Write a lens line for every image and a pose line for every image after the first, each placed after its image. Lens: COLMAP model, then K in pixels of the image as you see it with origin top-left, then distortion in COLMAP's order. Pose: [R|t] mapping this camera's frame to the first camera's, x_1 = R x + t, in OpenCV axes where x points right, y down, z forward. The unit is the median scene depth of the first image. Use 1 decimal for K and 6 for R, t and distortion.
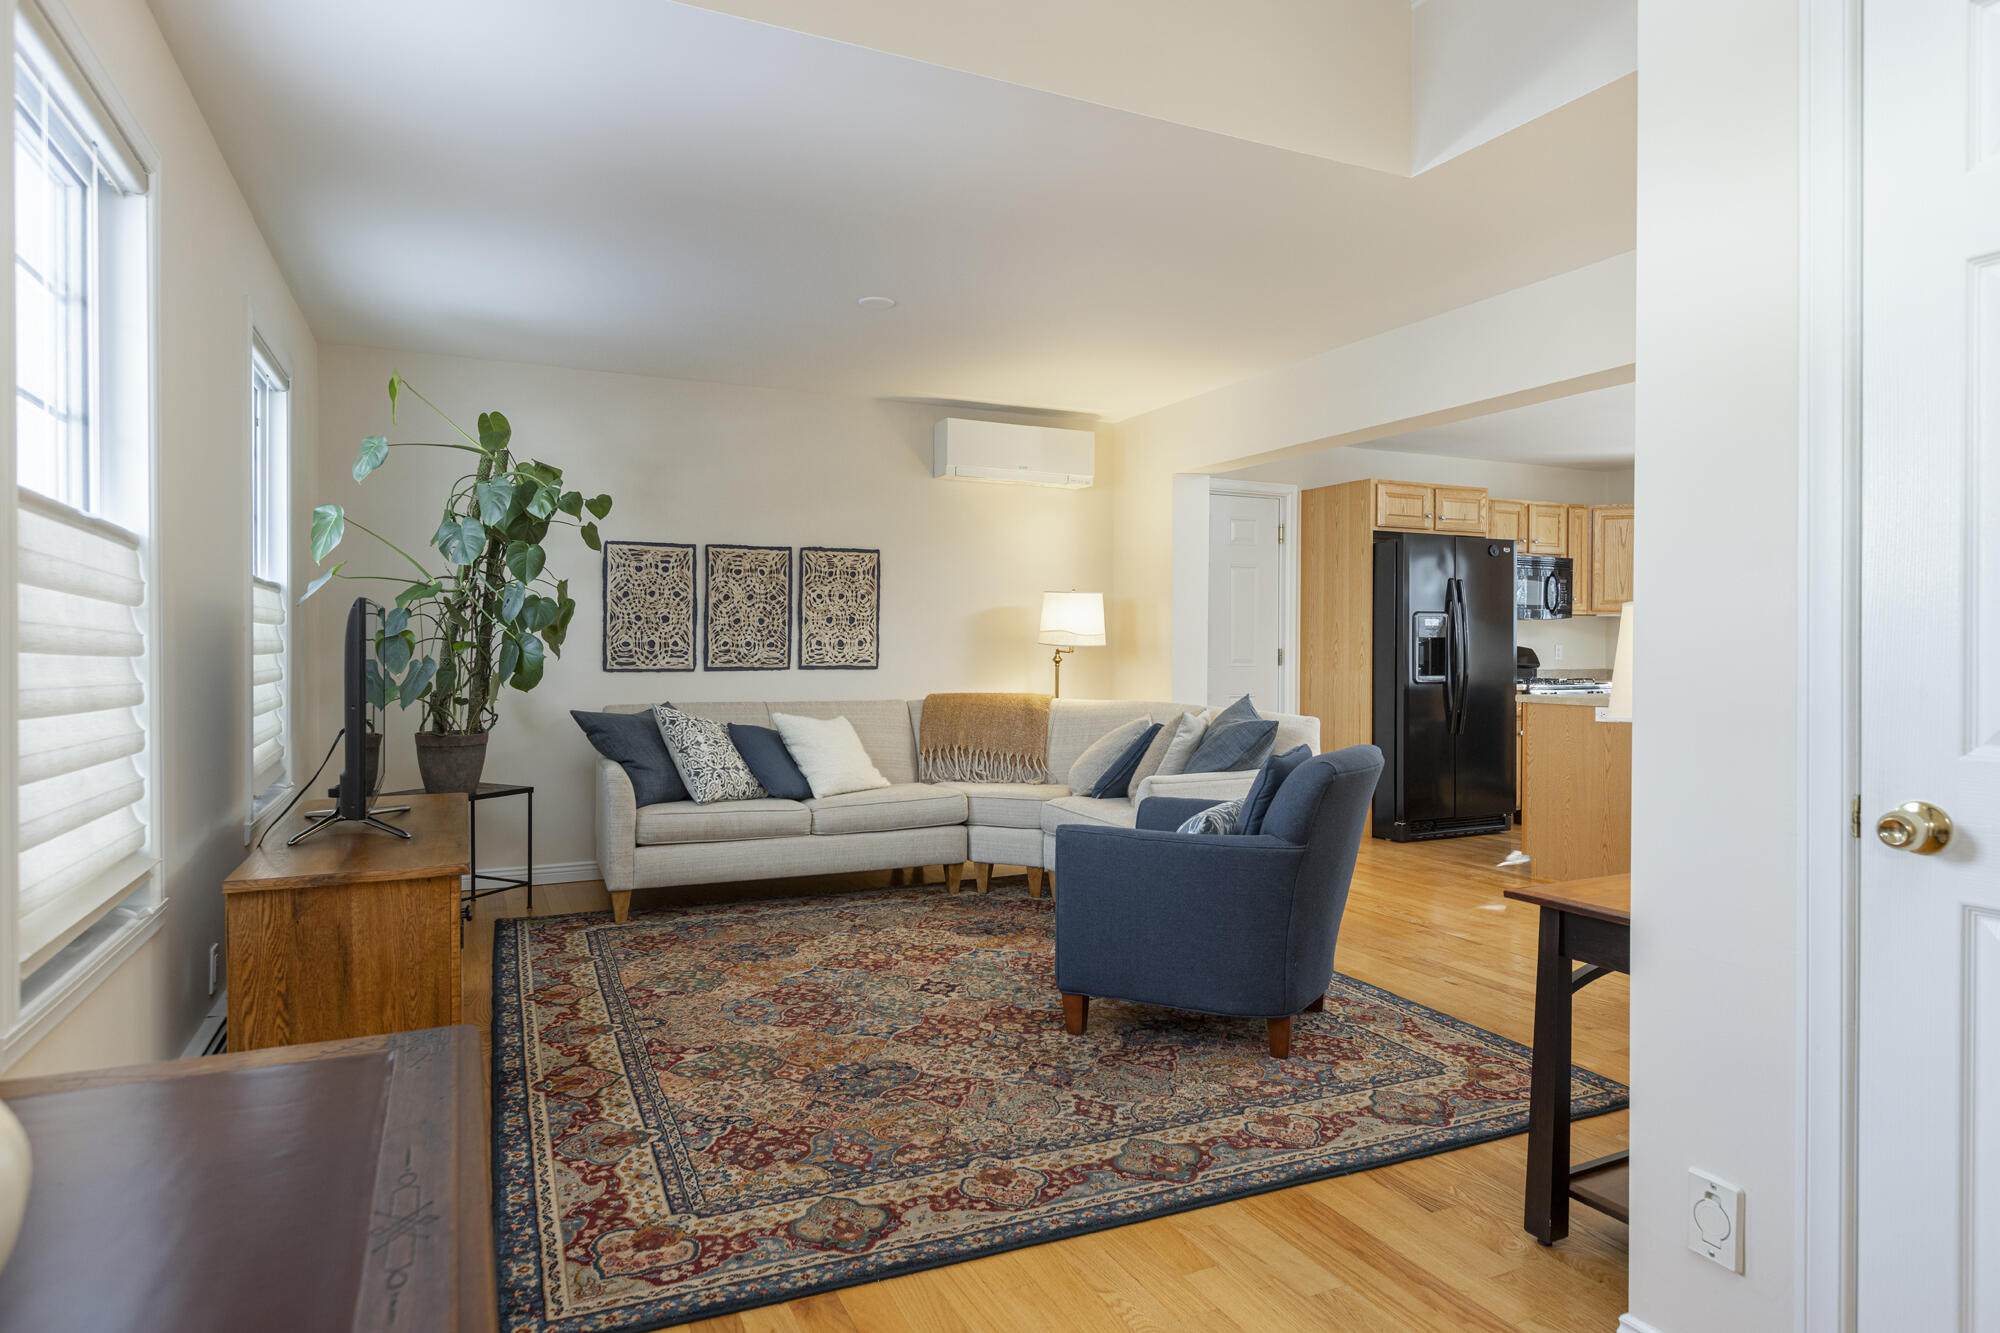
lens RADIAL K [[1138.0, 0, 990.0], [0, 1138.0, 654.4], [0, 0, 1]] dist [0.005113, -0.000063]
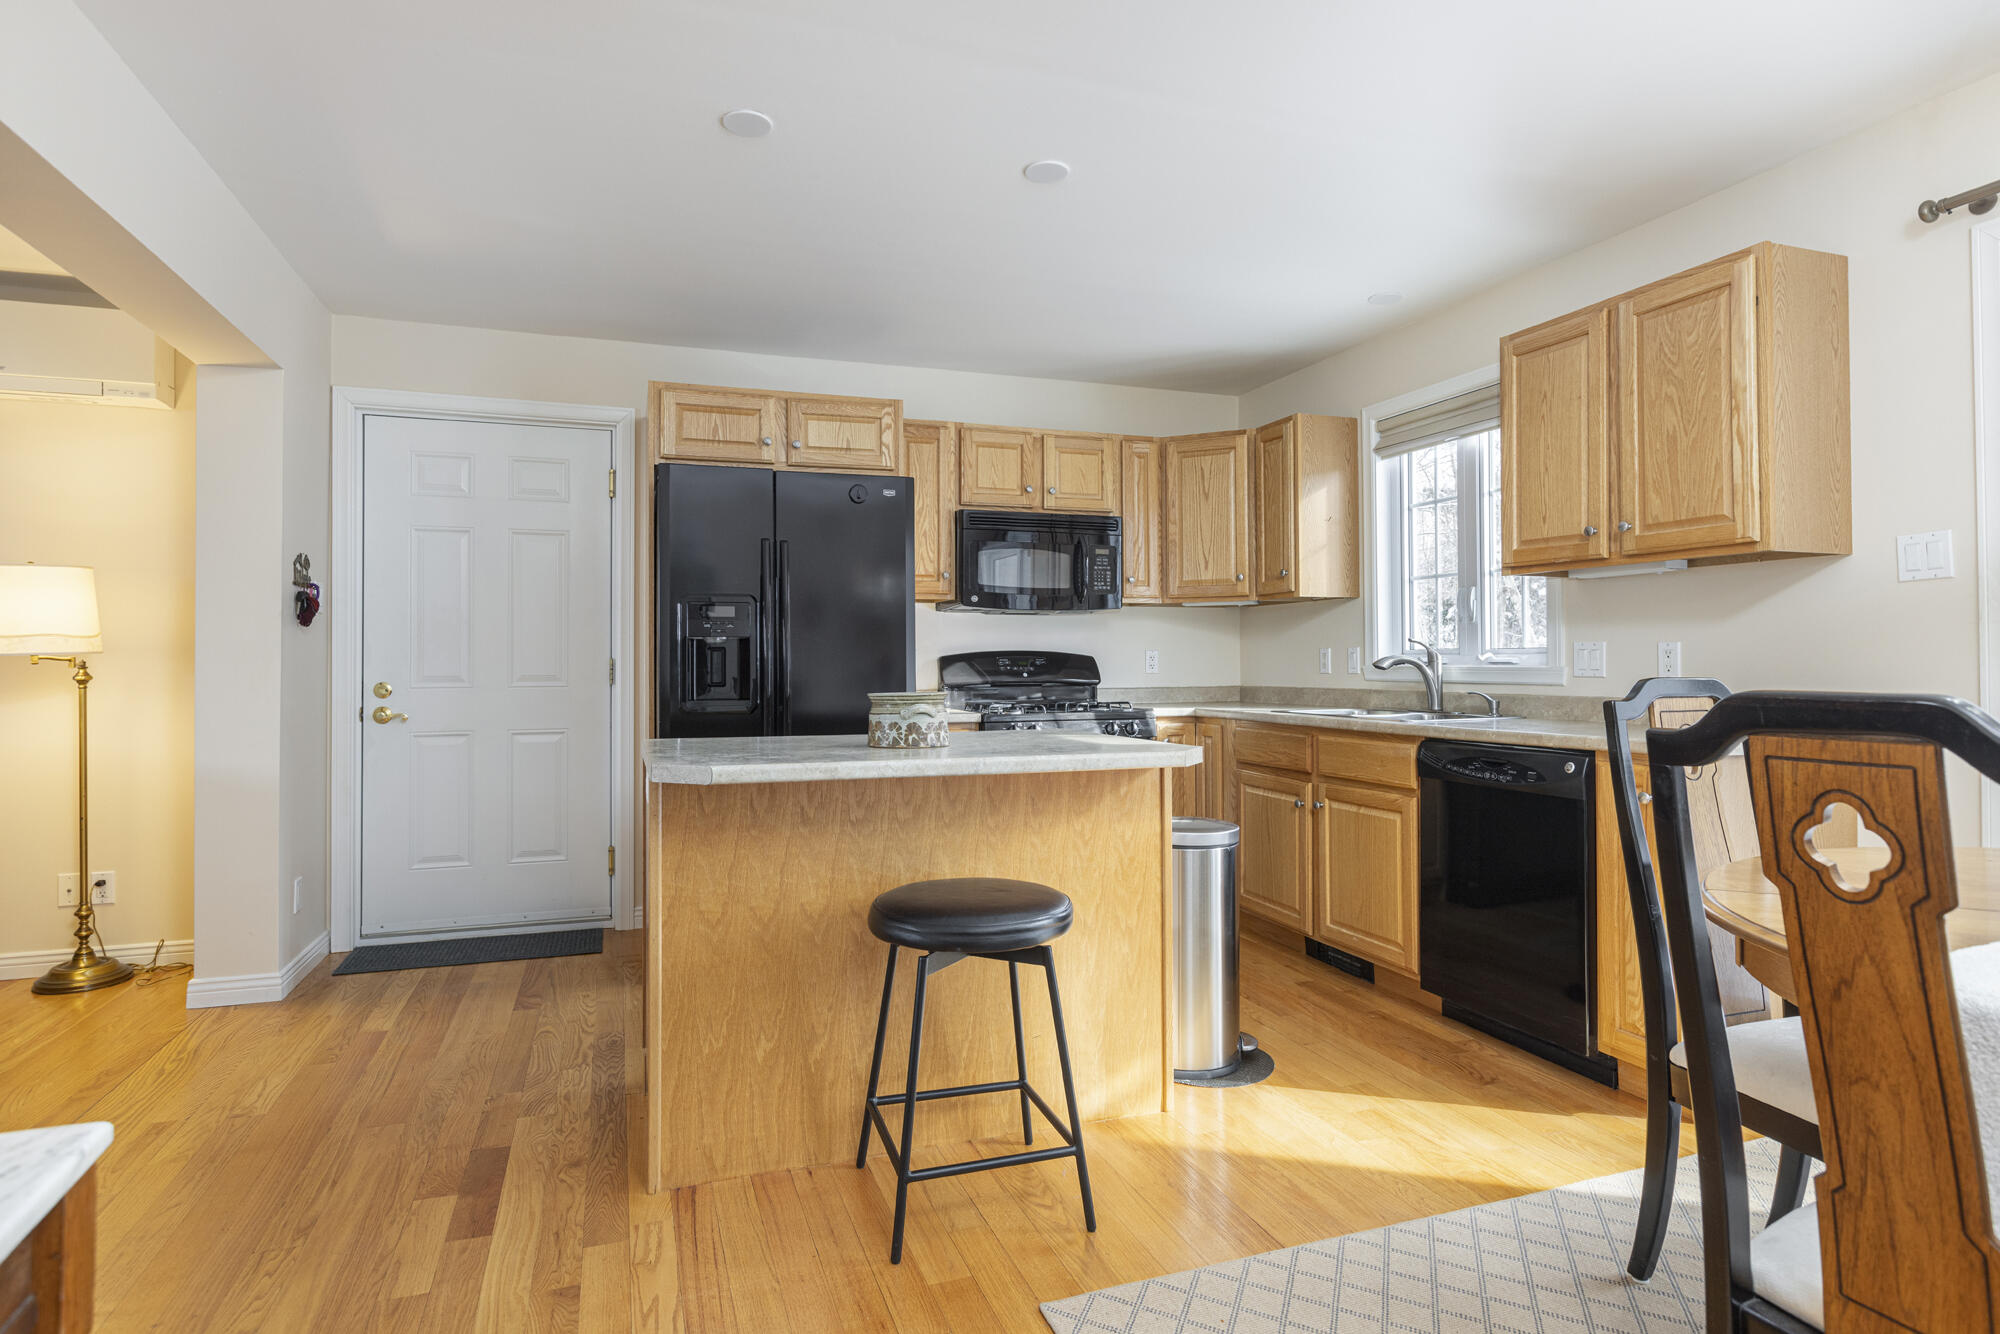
lens RADIAL K [[1056.8, 0, 990.8], [0, 1056.8, 660.2], [0, 0, 1]] dist [-0.008724, 0.000138]
pose [[0.995221, -0.008507, -0.097272, 0.817106], [0.007473, 0.999912, -0.010983, 0.006259], [0.097357, 0.010204, 0.995197, 0.643720]]
